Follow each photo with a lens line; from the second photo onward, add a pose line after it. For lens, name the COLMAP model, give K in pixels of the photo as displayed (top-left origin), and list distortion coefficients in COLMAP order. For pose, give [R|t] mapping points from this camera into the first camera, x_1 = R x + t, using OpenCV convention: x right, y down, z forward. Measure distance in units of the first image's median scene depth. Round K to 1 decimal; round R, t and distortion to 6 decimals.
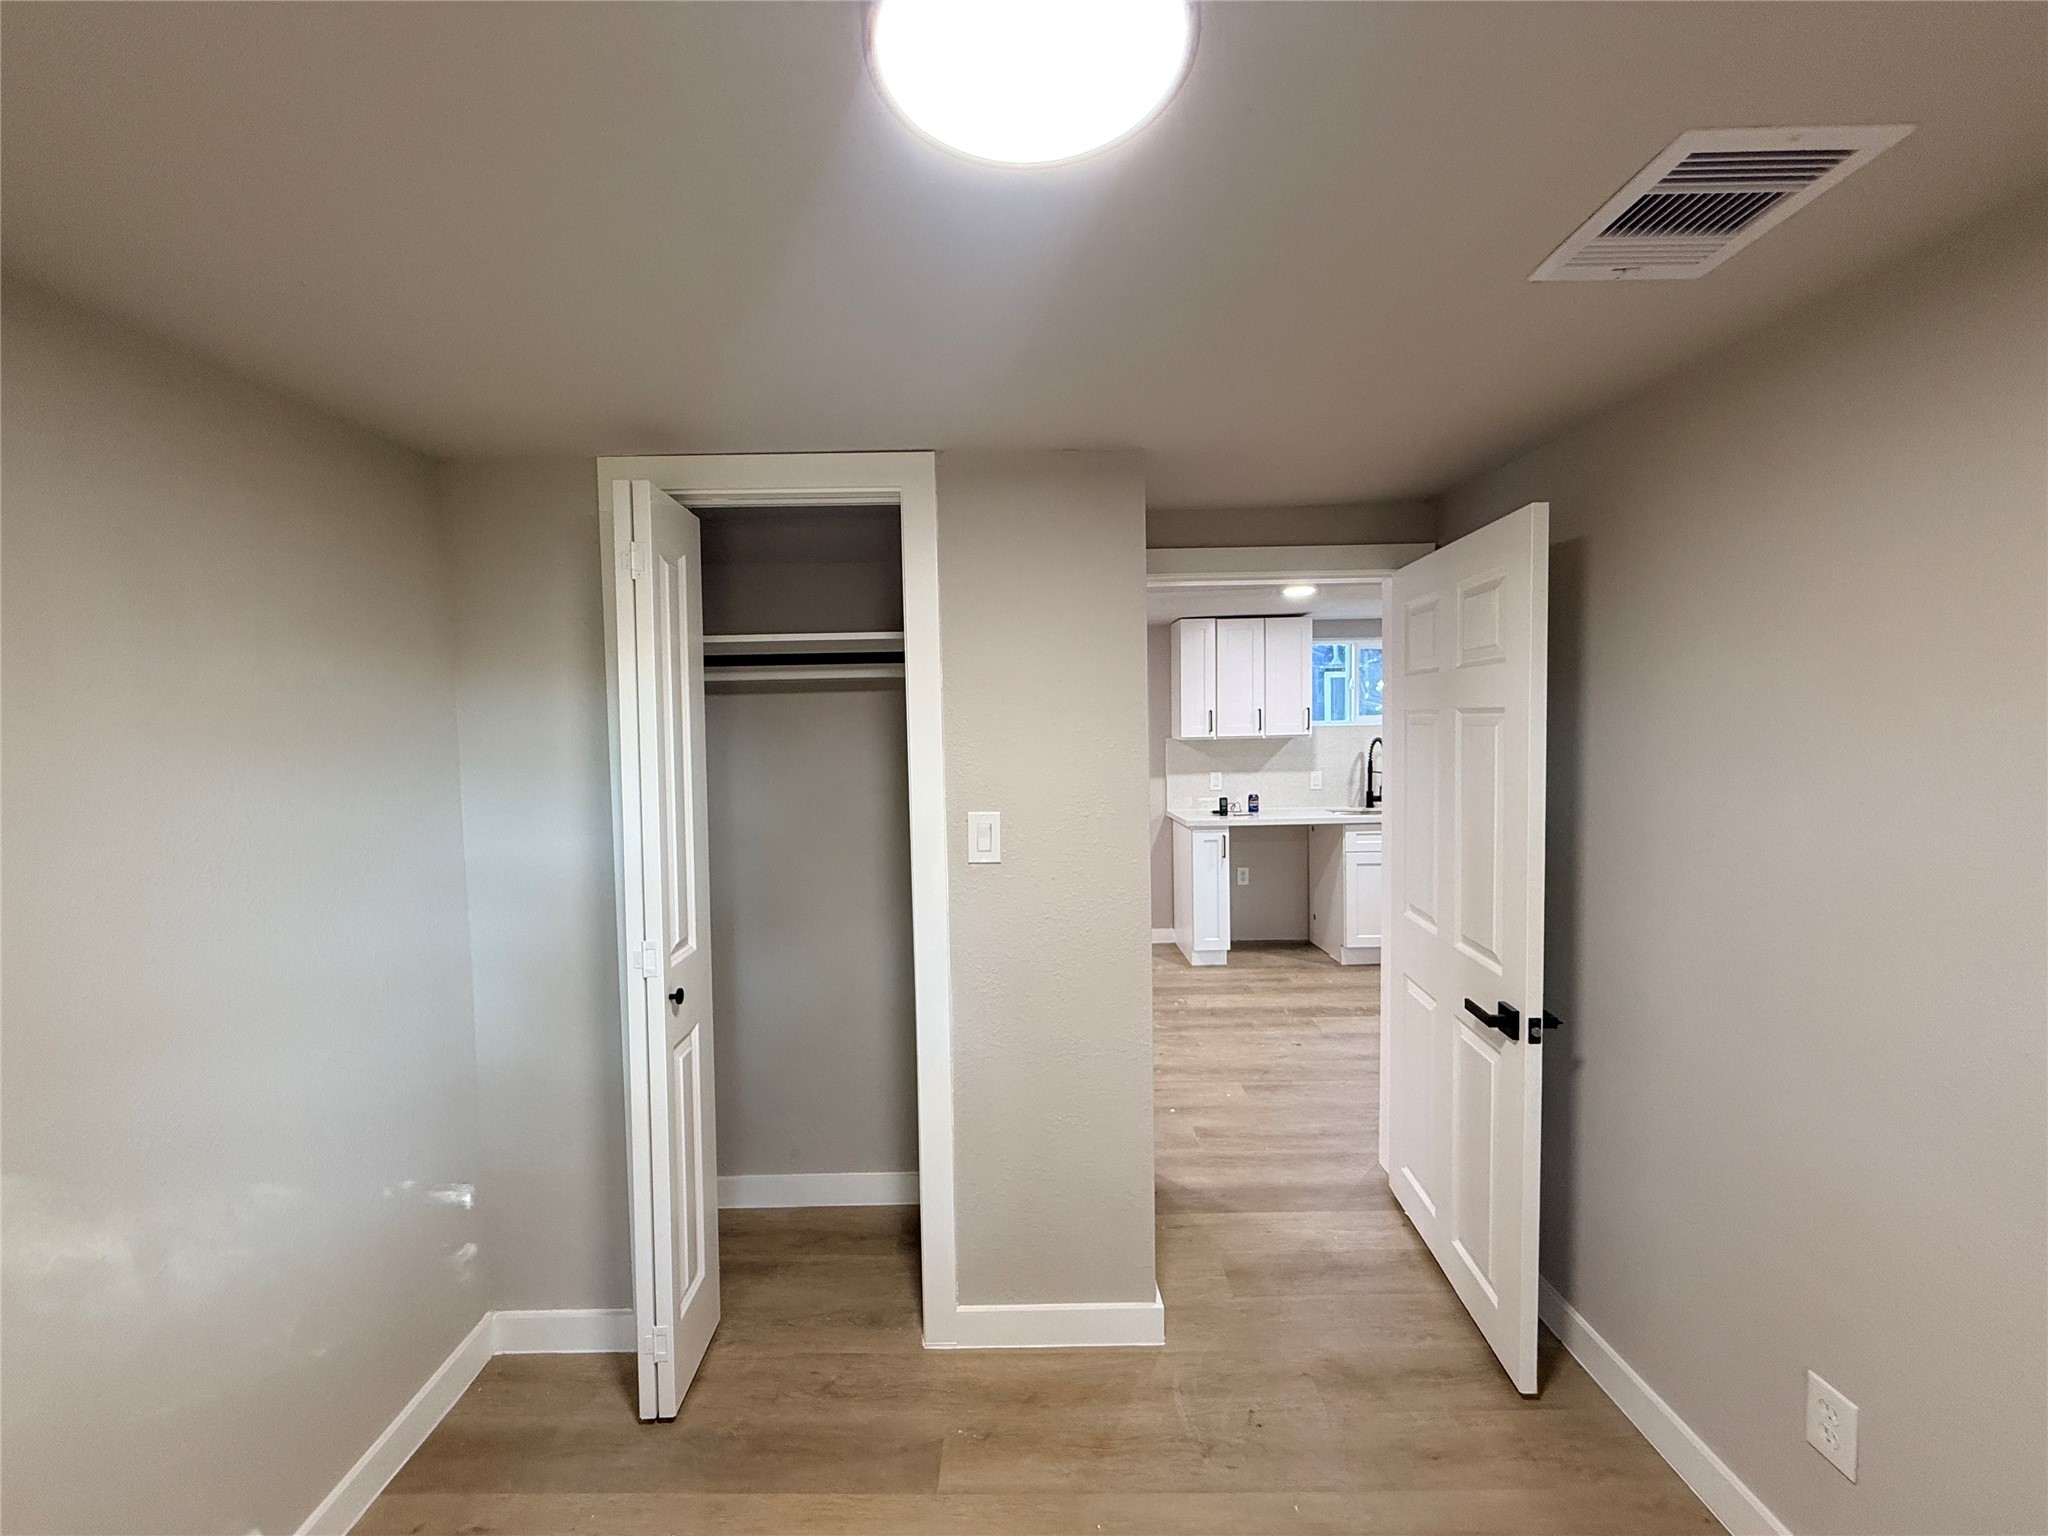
lens RADIAL K [[845.1, 0, 1024.0], [0, 845.1, 768.0], [0, 0, 1]] dist [0.013072, 0.000201]
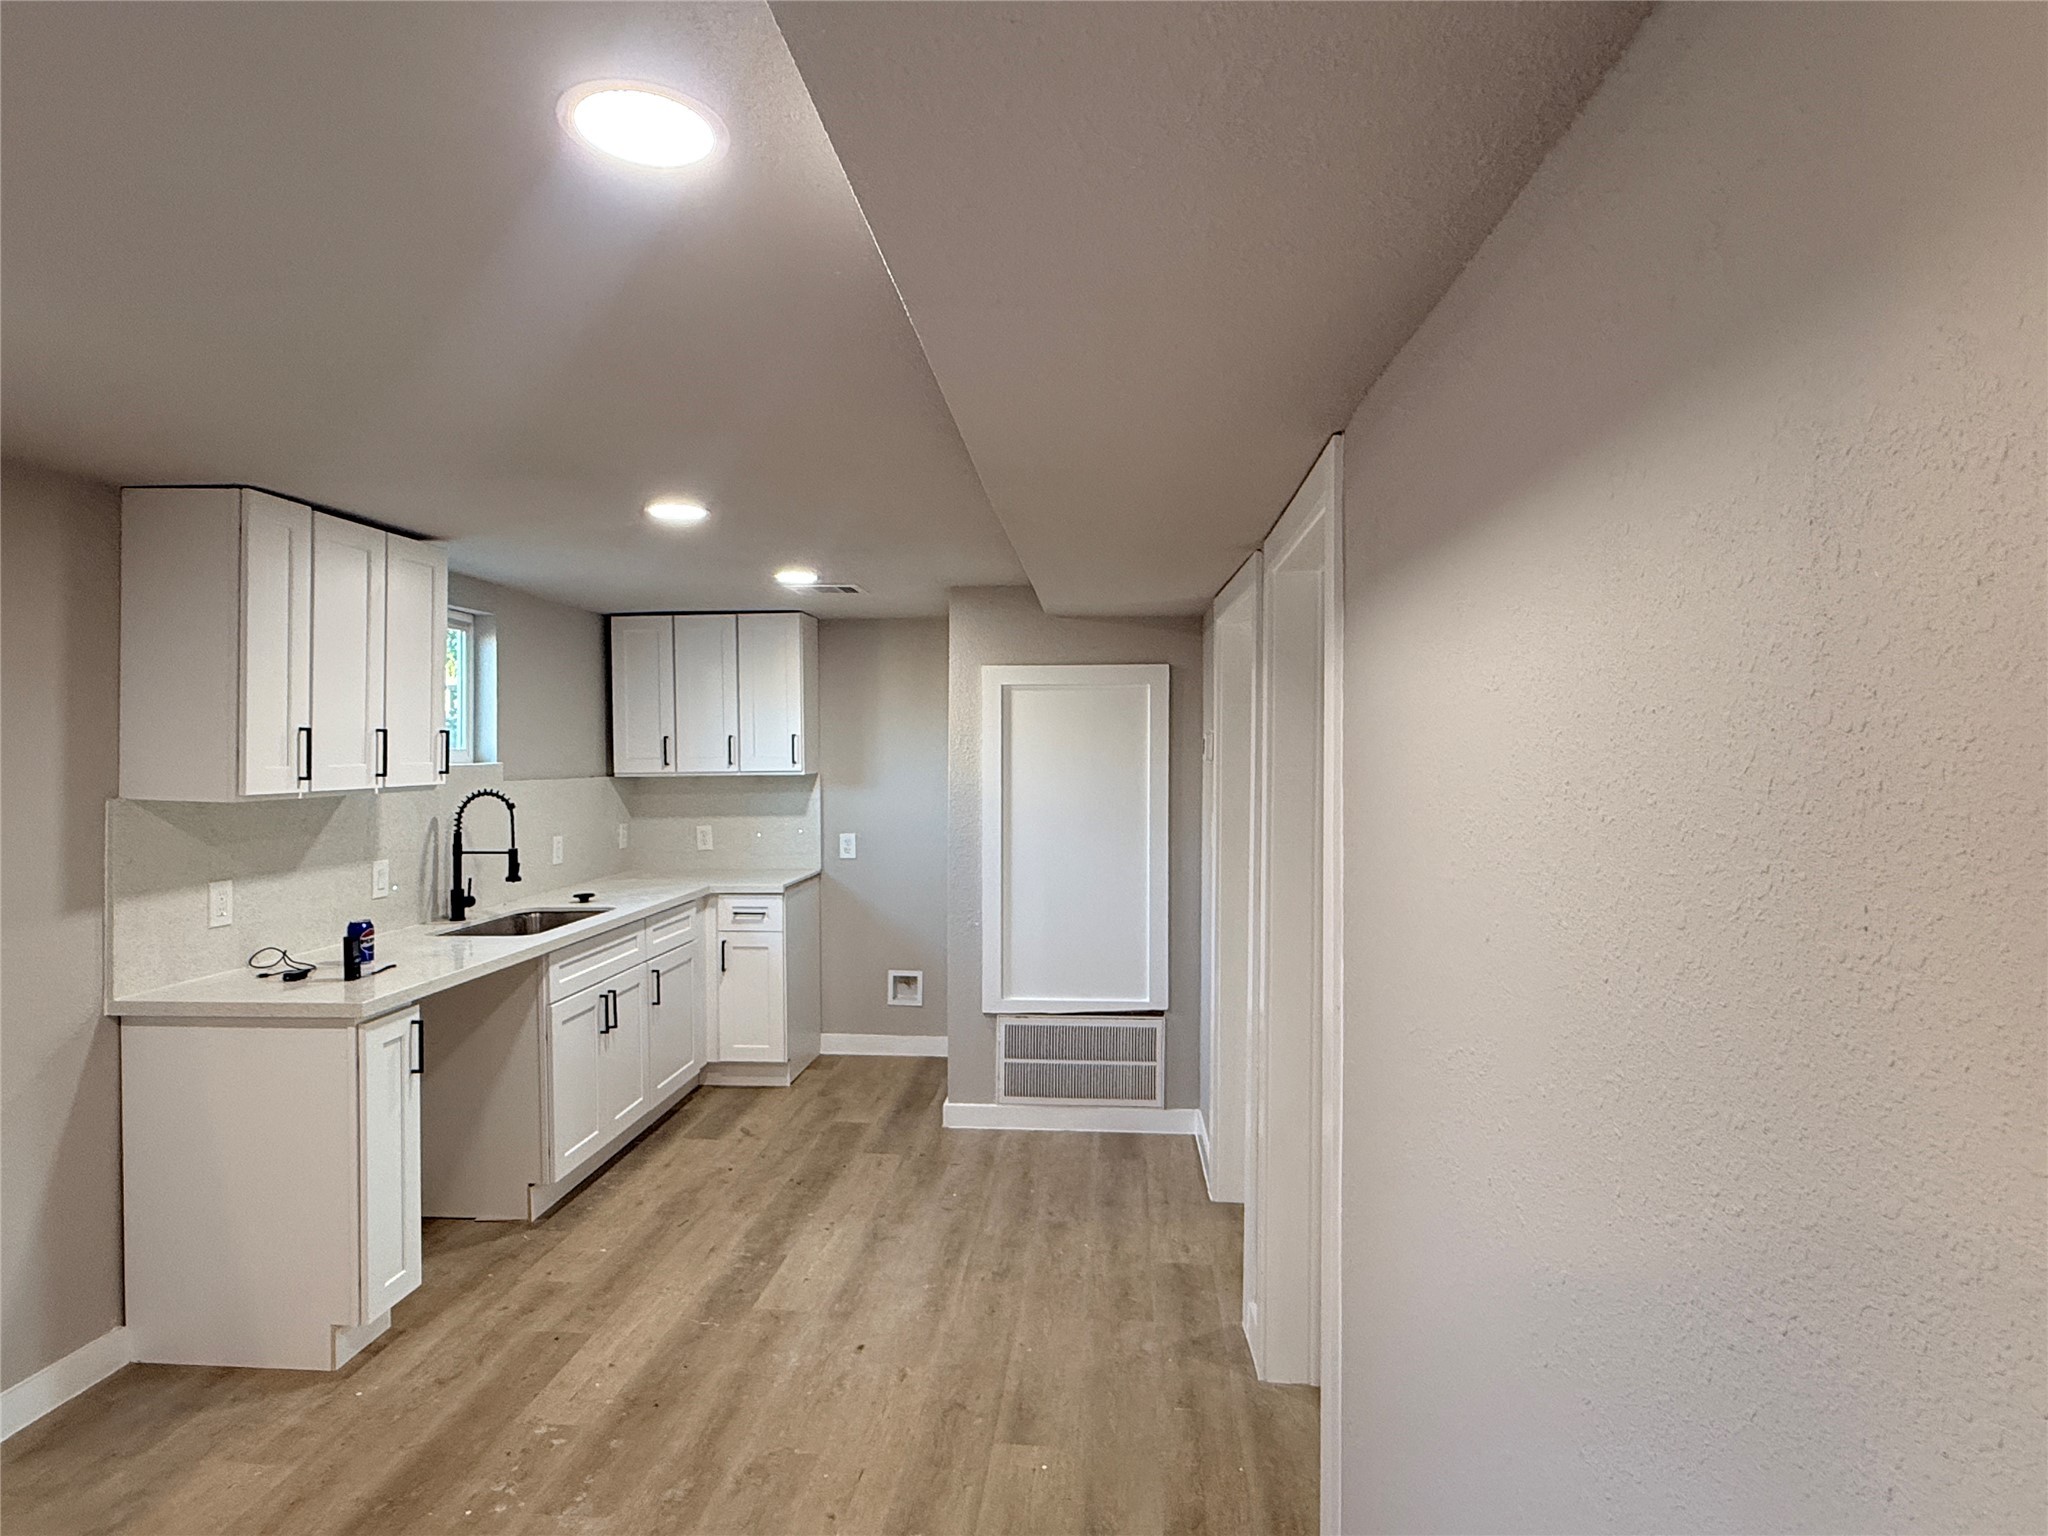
lens RADIAL K [[1163.5, 0, 1024.0], [0, 1163.5, 768.0], [0, 0, 1]] dist [0.001425, 0.000311]
pose [[0.086683, 0.006005, 0.996218, -0.362032], [0.058683, 0.998215, -0.011123, -0.025247], [-0.994506, 0.059425, 0.086175, 0.713242]]
